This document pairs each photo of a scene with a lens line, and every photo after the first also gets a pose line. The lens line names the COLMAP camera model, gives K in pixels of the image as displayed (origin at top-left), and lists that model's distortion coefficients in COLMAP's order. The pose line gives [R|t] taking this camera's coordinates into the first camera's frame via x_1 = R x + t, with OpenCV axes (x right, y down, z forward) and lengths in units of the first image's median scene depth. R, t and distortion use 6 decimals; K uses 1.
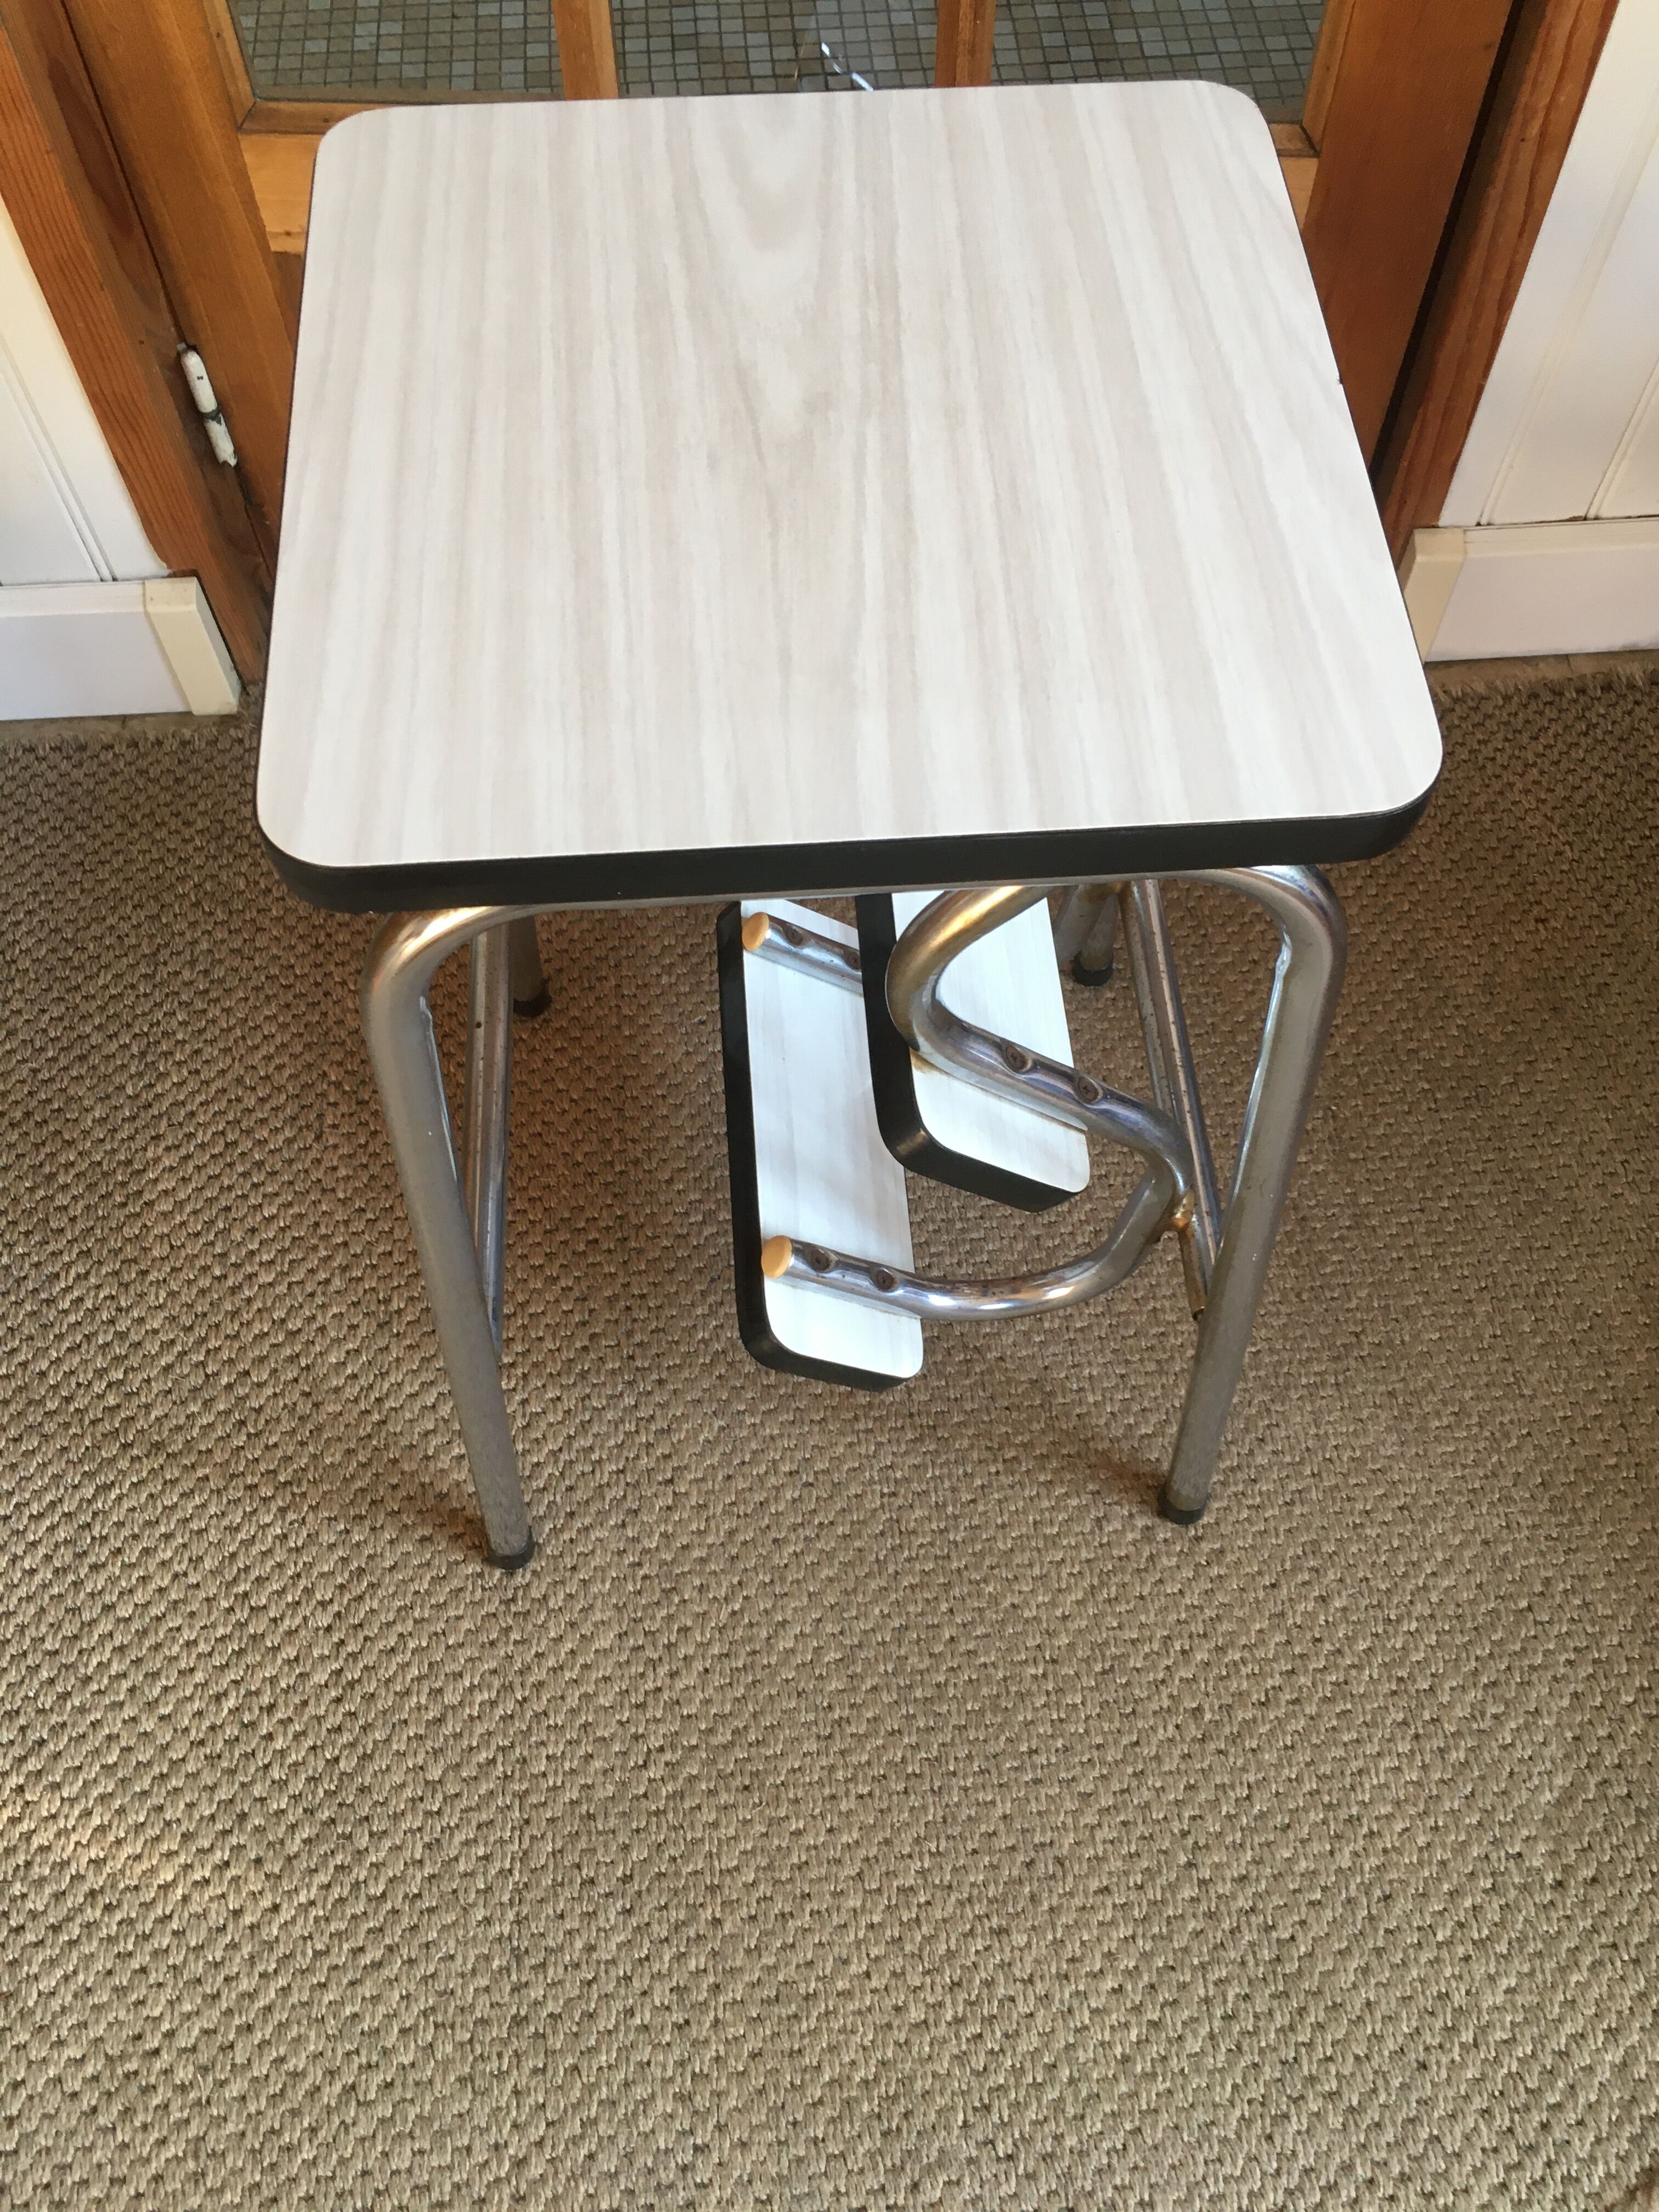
lens RADIAL K [[1921.7, 0, 838.1], [0, 1921.7, 1124.1], [0, 0, 1]] dist [0.070633, -0.112531]
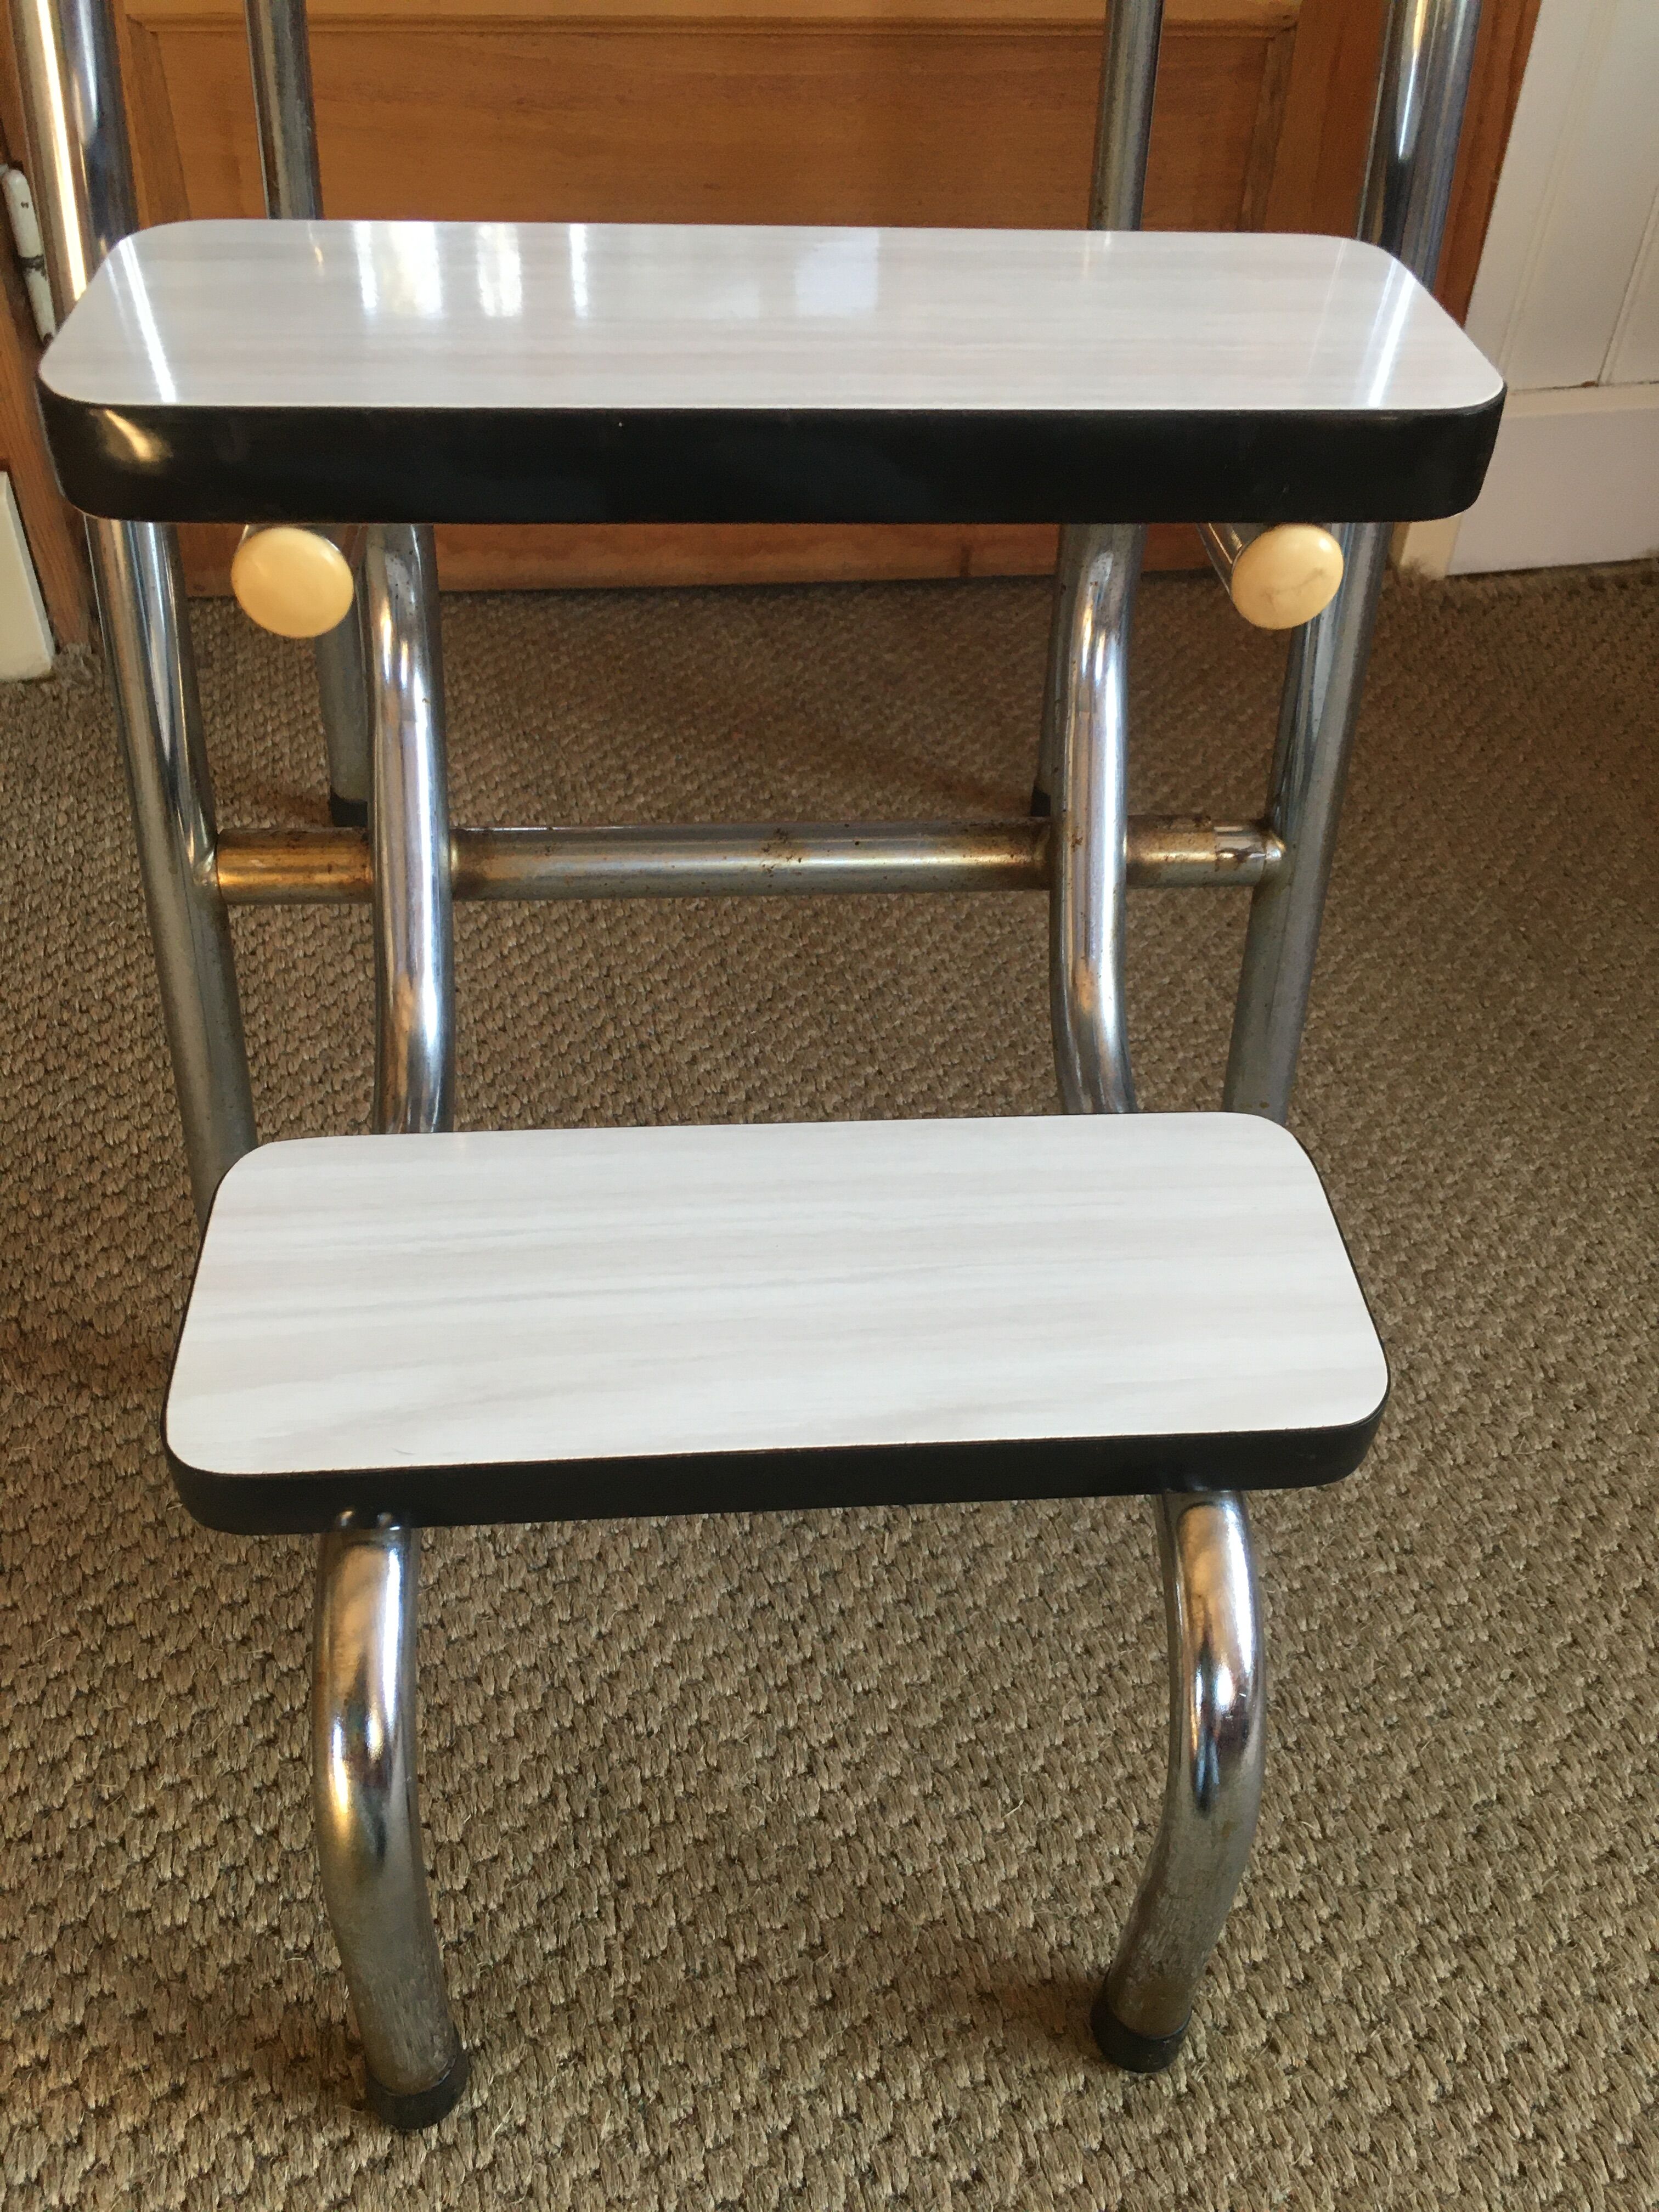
lens RADIAL K [[1921.7, 0, 846.2], [0, 1921.7, 1117.8], [0, 0, 1]] dist [0.070633, -0.112531]
pose [[0.986643, -0.081787, 0.140875, -0.148612], [0.123050, 0.940894, -0.315558, 0.315295], [-0.106740, 0.328678, 0.938391, 0.359283]]
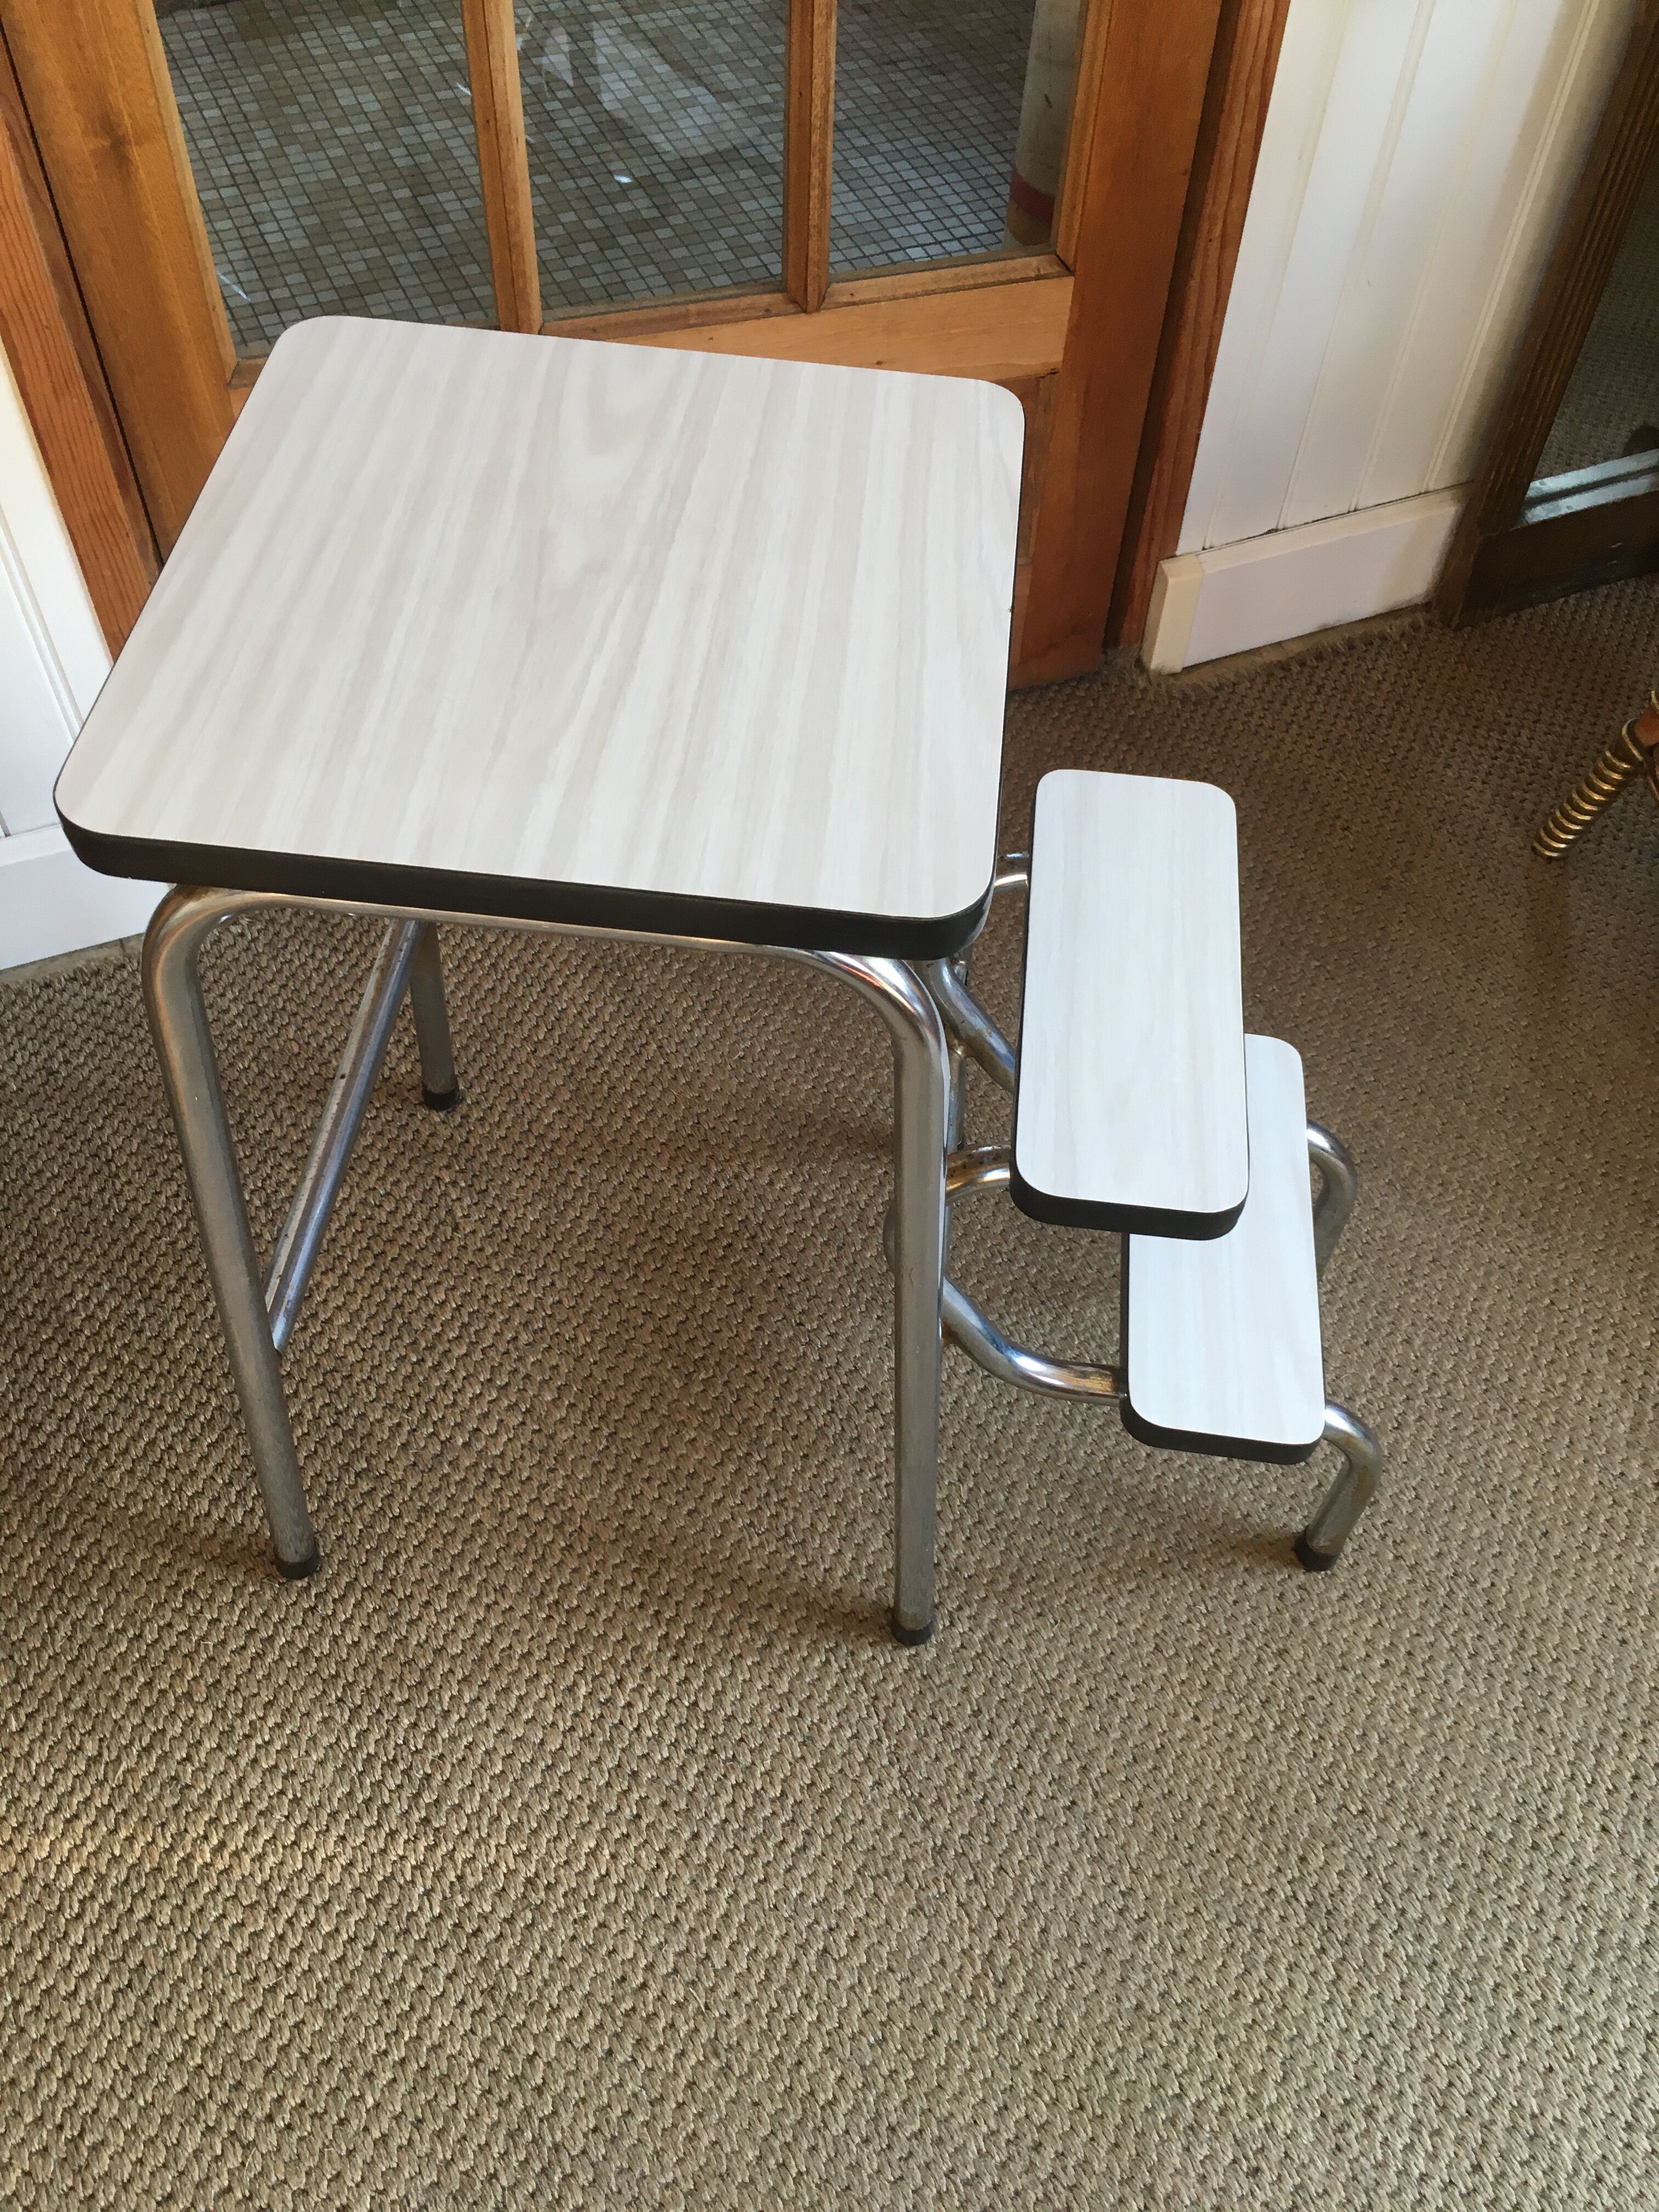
lens RADIAL K [[1921.7, 0, 849.8], [0, 1921.7, 1117.2], [0, 0, 1]] dist [0.070633, -0.112531]
pose [[0.940632, -0.245894, 0.233983, -0.336310], [0.274360, 0.956662, -0.097589, 0.130298], [-0.199846, 0.155991, 0.967330, -0.146096]]
